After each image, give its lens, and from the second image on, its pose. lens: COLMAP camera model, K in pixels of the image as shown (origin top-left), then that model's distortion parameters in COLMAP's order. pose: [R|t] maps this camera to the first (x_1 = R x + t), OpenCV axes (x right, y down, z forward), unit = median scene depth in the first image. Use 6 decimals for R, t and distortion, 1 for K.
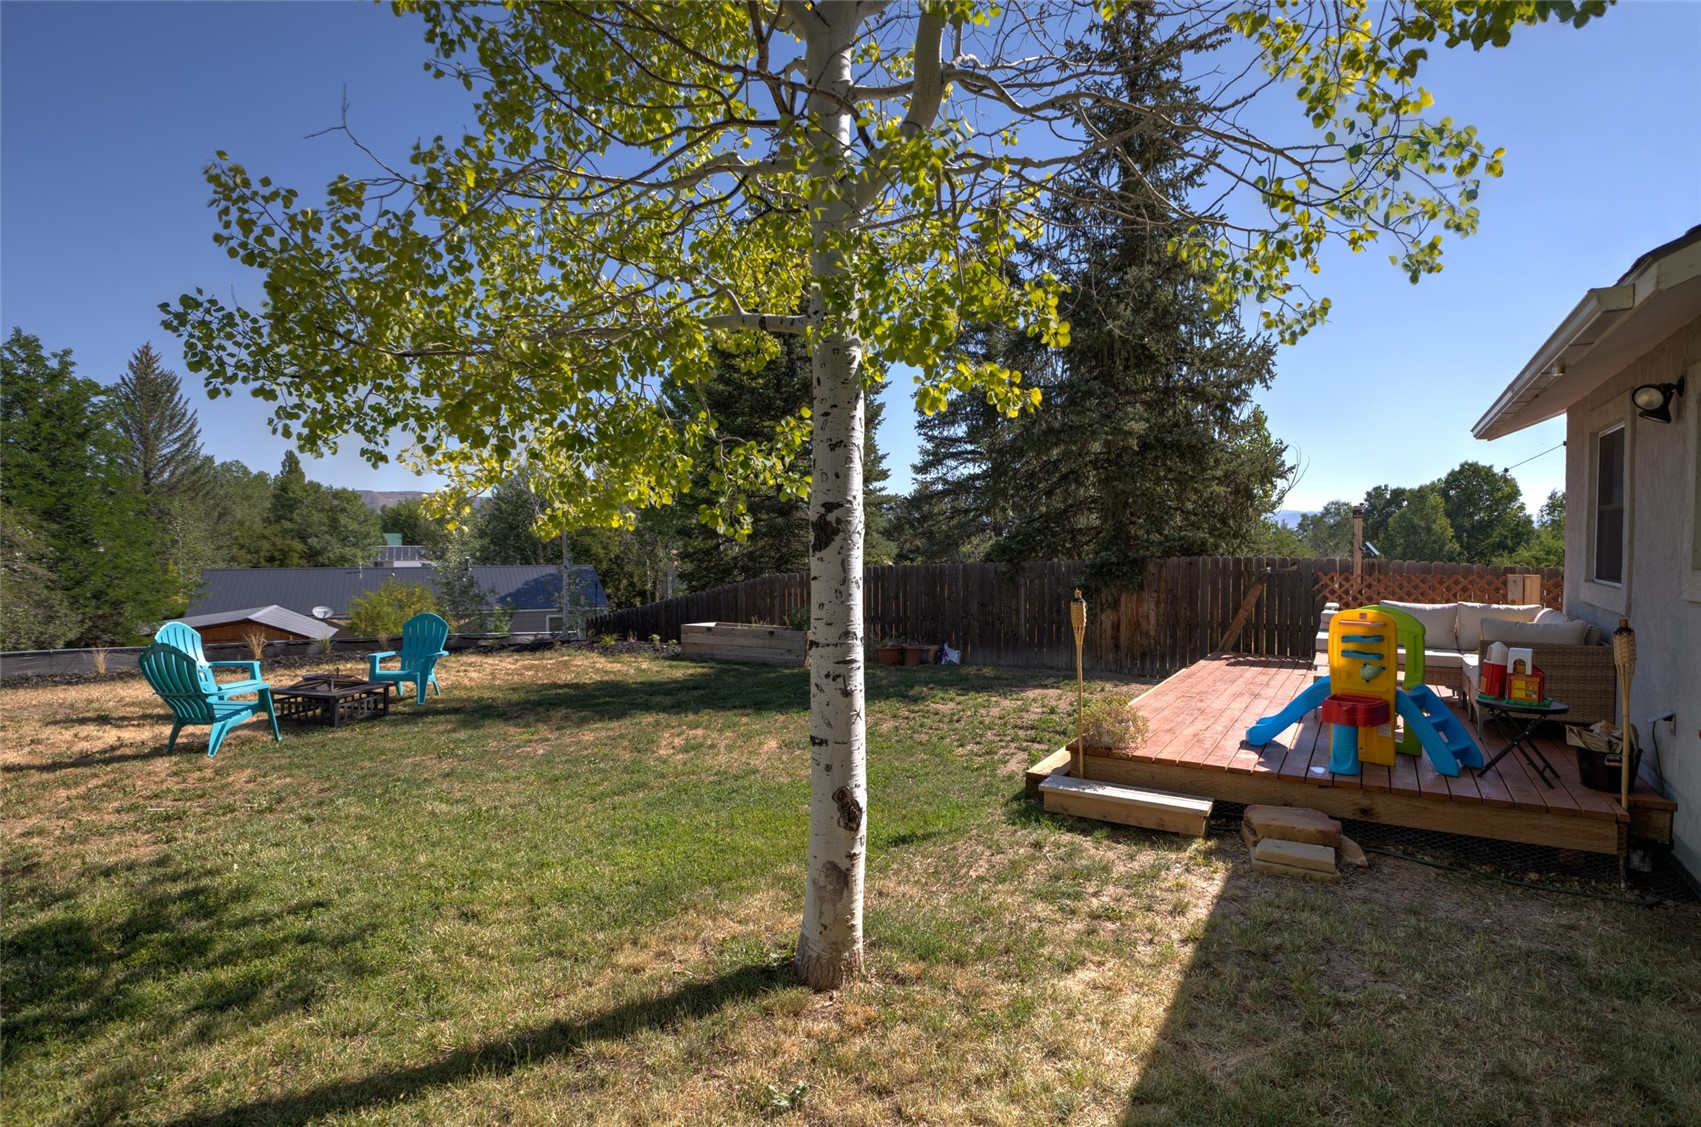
lens RADIAL K [[945.0, 0, 851.8], [0, 945.0, 555.0], [0, 0, 1]] dist [0.000046, -0.002254]
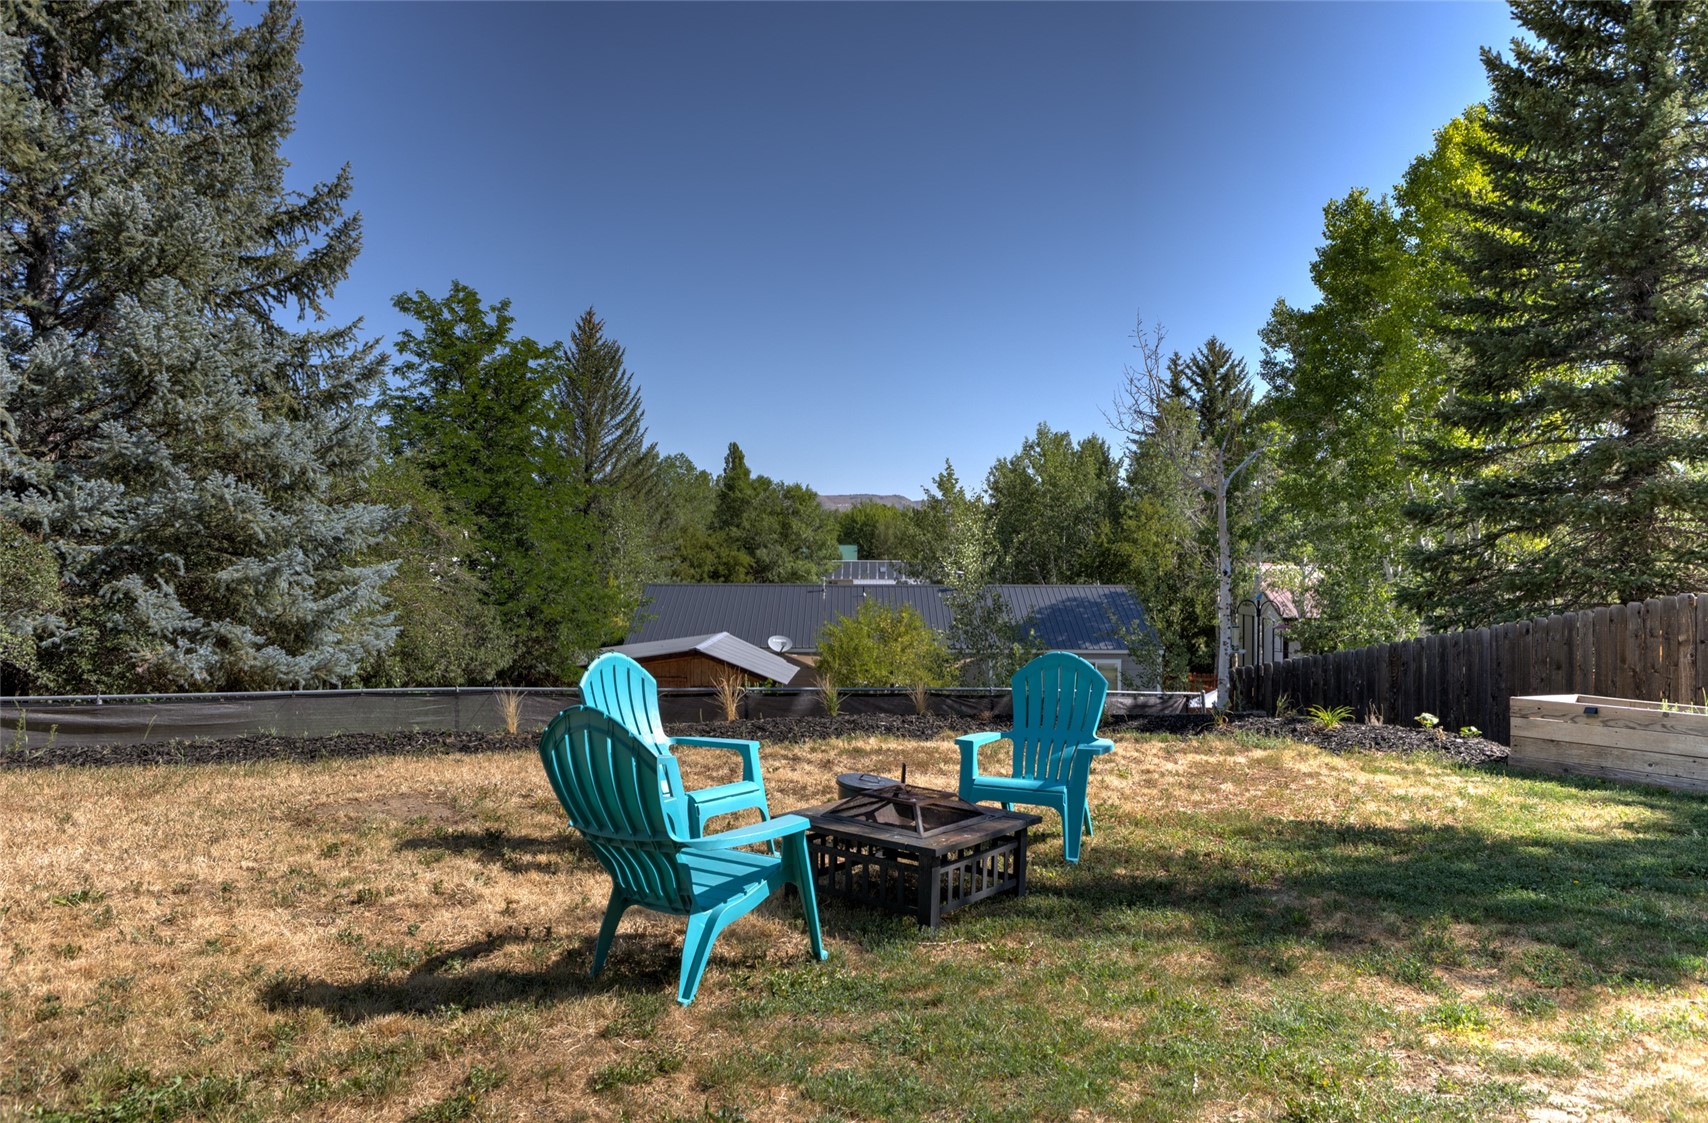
lens RADIAL K [[1370.4, 0, 852.7], [0, 1370.4, 562.2], [0, 0, 1]] dist [0.038977, 0.001072]
pose [[0.900118, 0.007275, -0.435586, -0.073585], [-0.011622, 0.999906, -0.007317, 0.006728], [0.435492, 0.011648, 0.900117, 0.102737]]
